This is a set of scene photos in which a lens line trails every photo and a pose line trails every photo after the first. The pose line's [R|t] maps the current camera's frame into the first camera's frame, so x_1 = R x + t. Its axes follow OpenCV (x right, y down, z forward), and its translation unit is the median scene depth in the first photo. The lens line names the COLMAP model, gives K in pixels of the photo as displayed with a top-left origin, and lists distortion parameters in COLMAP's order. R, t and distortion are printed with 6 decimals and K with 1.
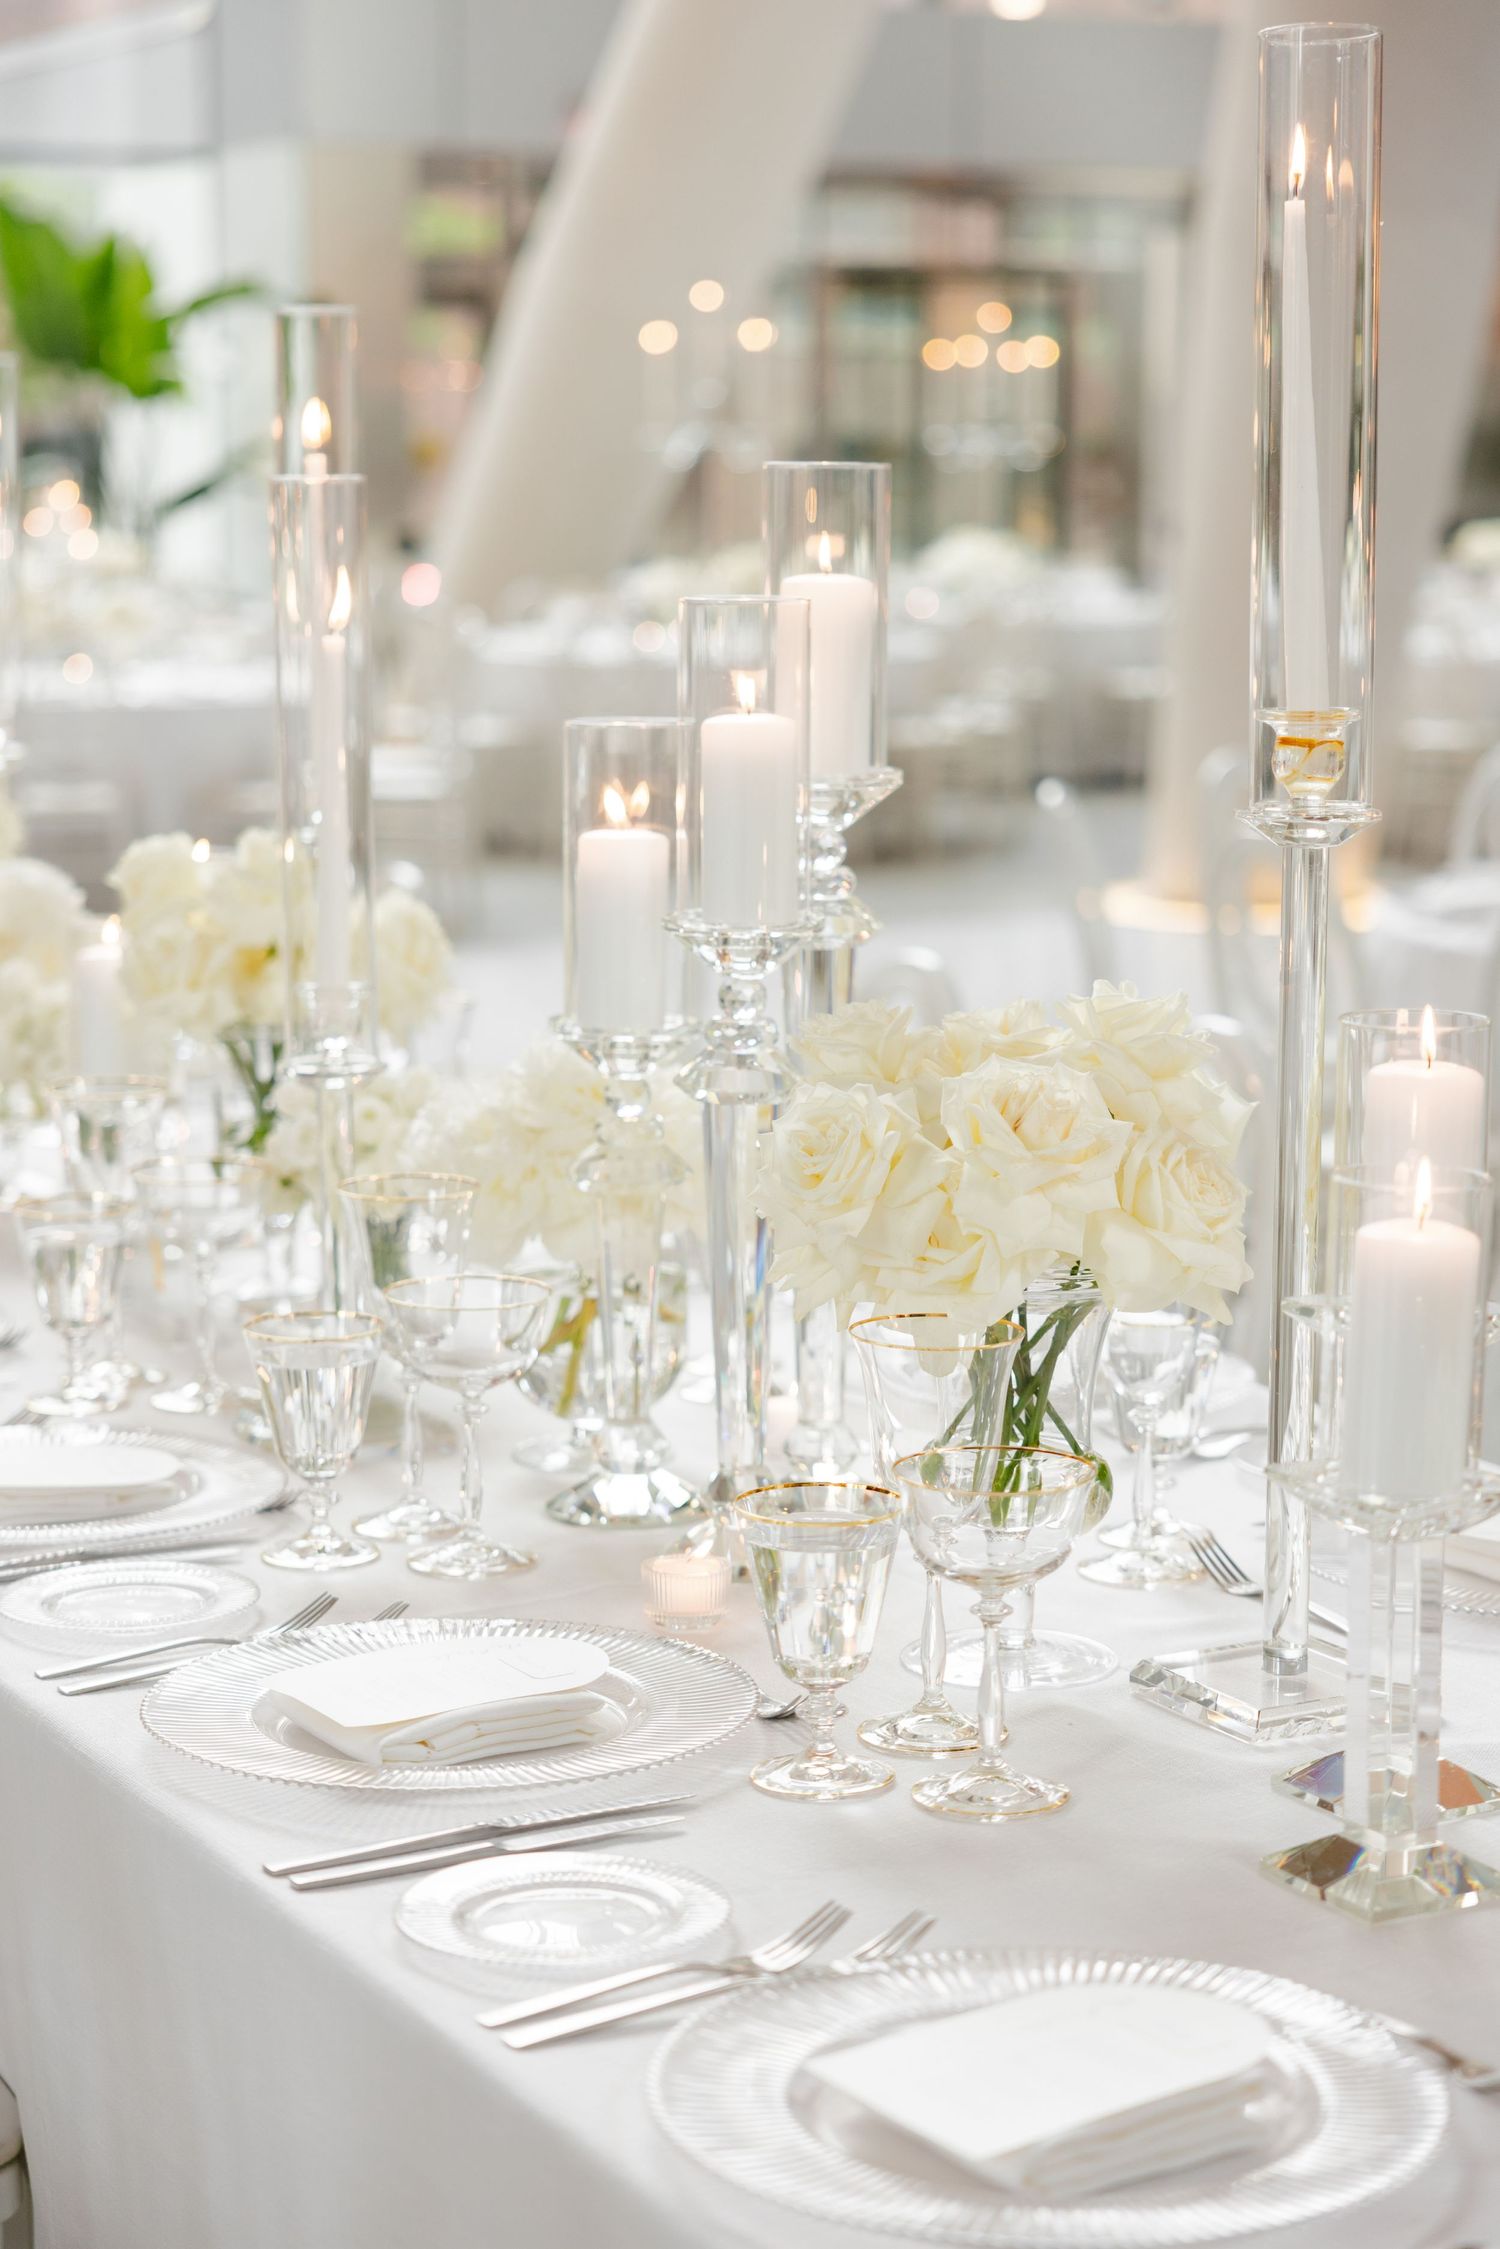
lens RADIAL K [[4316.4, 0, 755.0], [0, 4316.4, 1190.5], [0, 0, 1]] dist [0.027297, 0.050873]
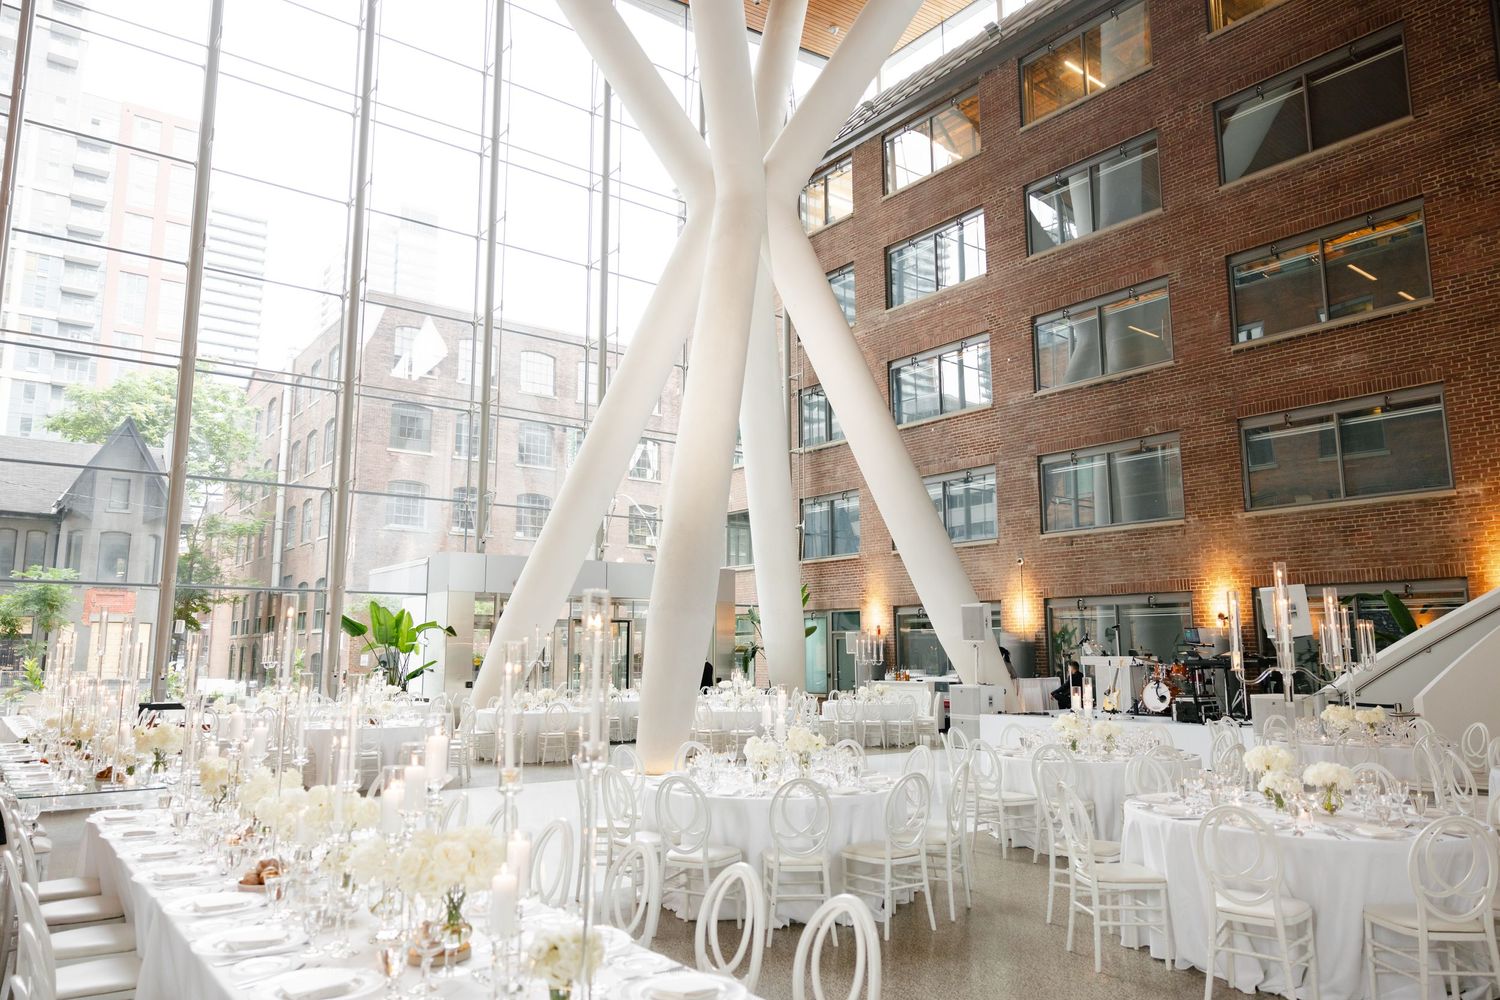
lens RADIAL K [[1033.0, 0, 750.0], [0, 1033.0, 500.0], [0, 0, 1]] dist [0.001781, 0.001029]
pose [[0.986382, 0.021457, 0.163063, 0.156241], [0.030349, 0.950682, -0.308680, -0.020010], [-0.161644, 0.309426, 0.937084, -0.246695]]
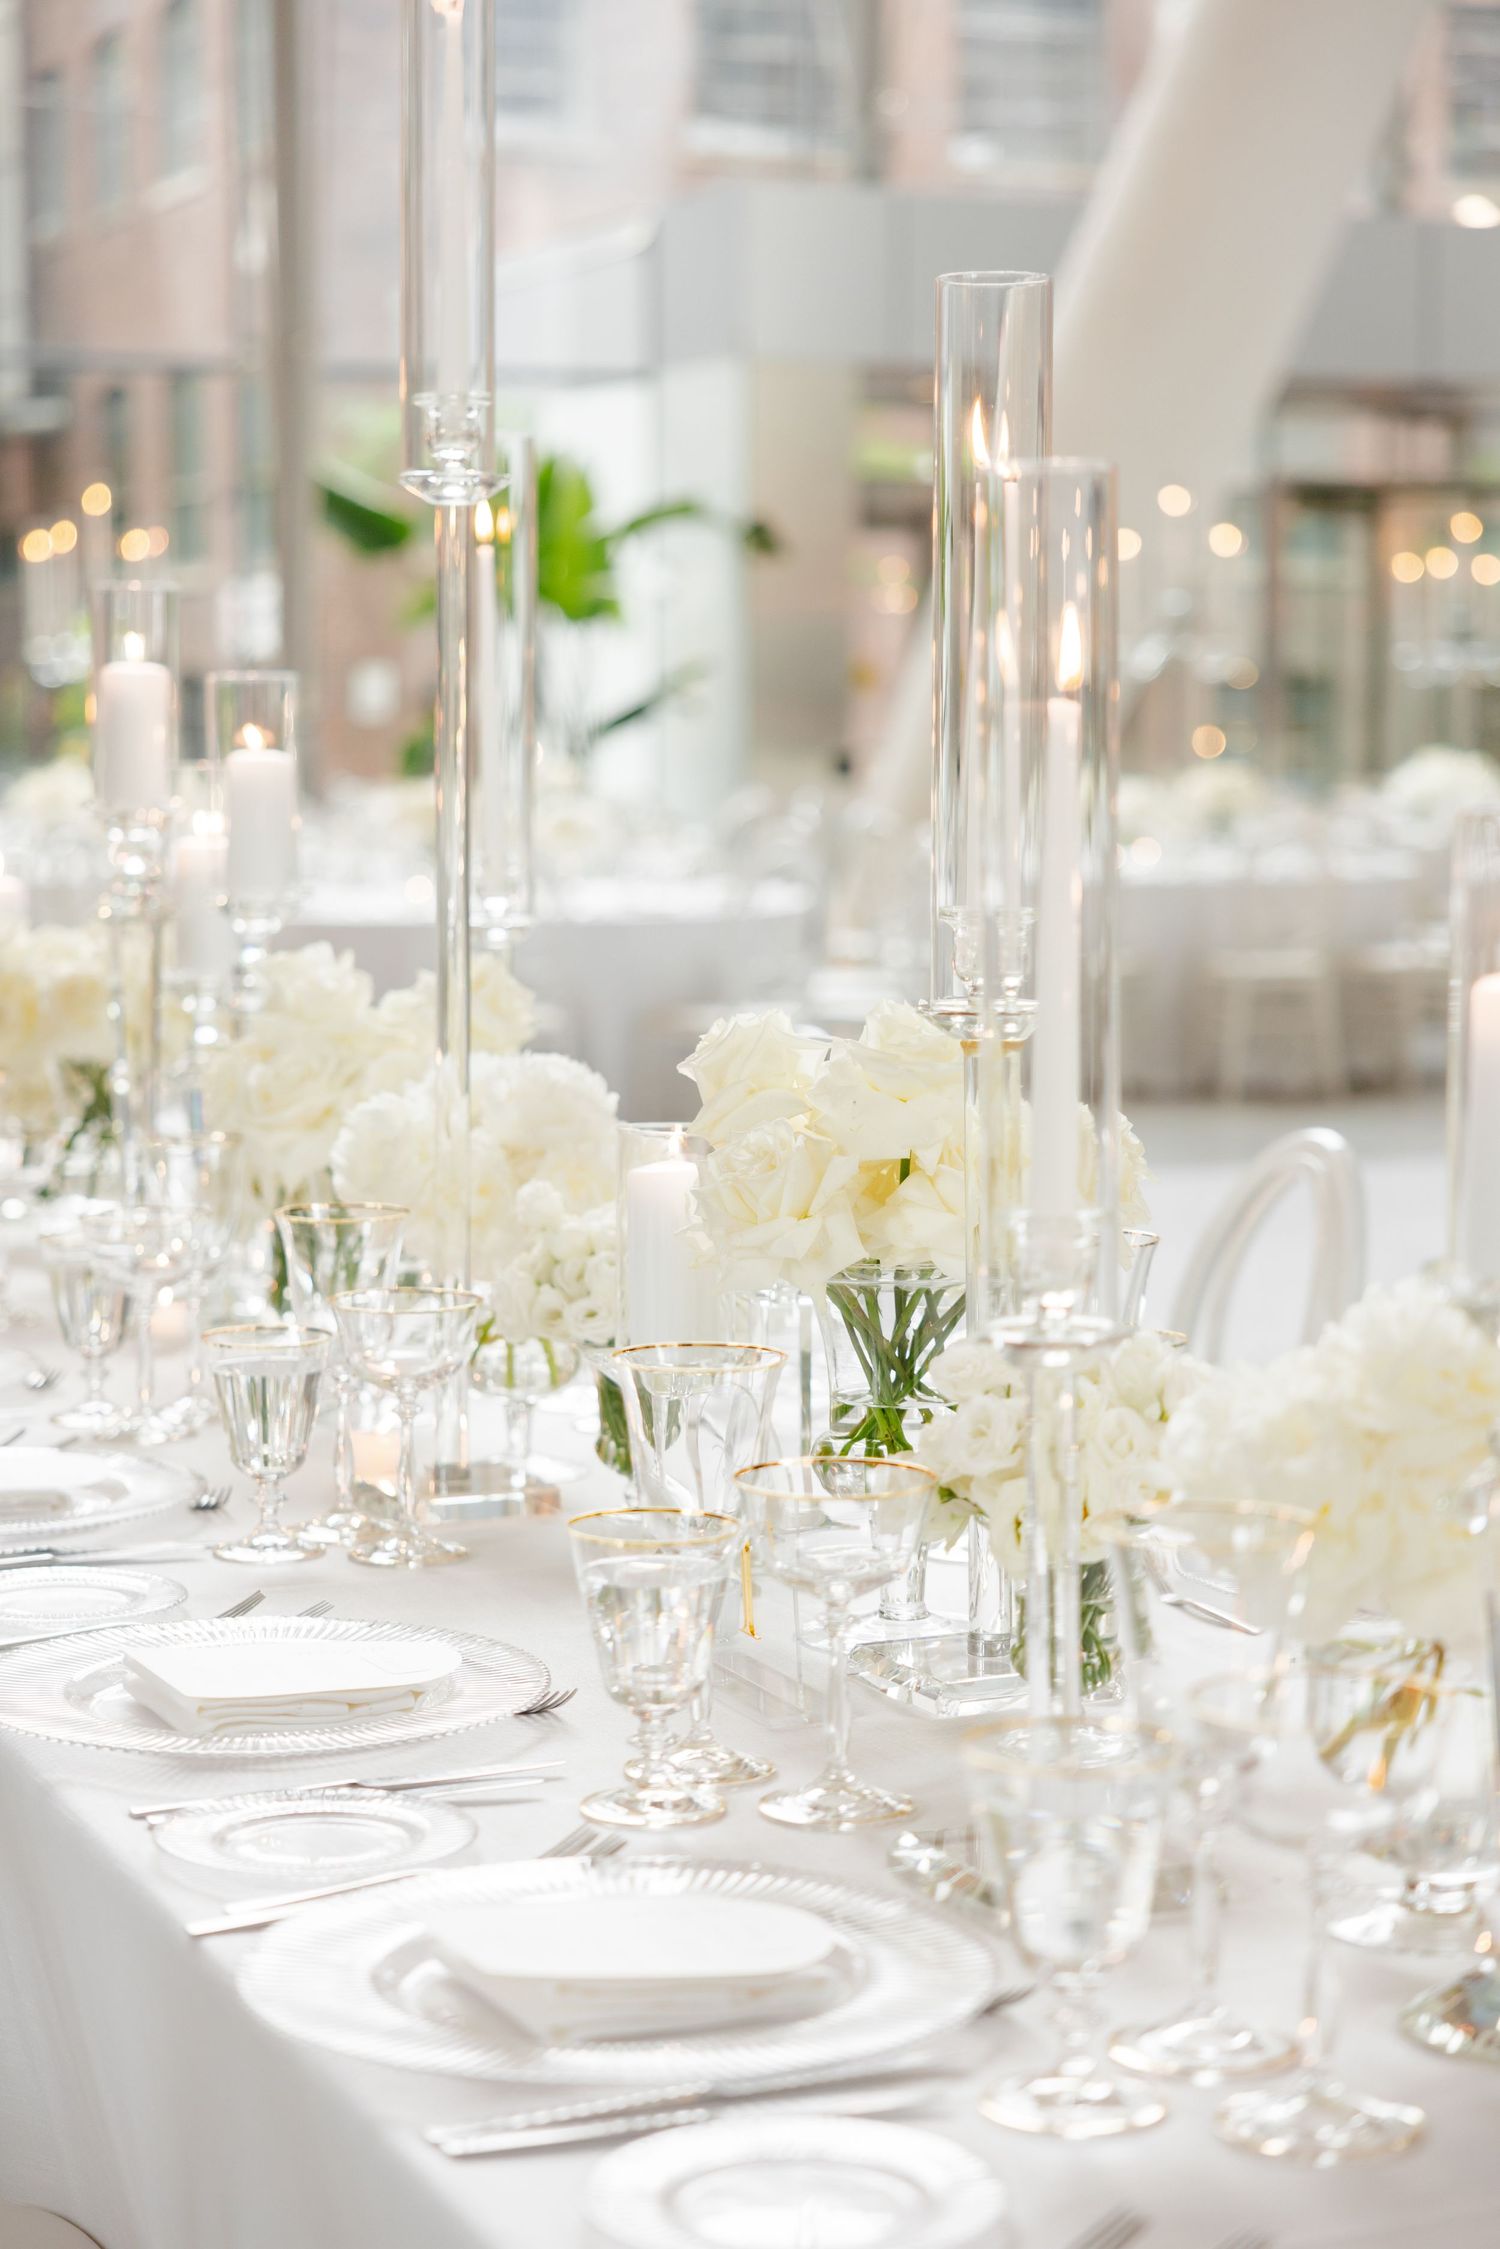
lens RADIAL K [[4297.2, 0, 750.0], [0, 4297.2, 1124.5], [0, 0, 1]] dist [0.008345, 0.202066]
pose [[0.995601, 0.007602, -0.093386, -0.081329], [-0.014118, 0.997495, -0.069310, -0.013867], [0.092625, 0.070324, 0.993215, 0.320571]]
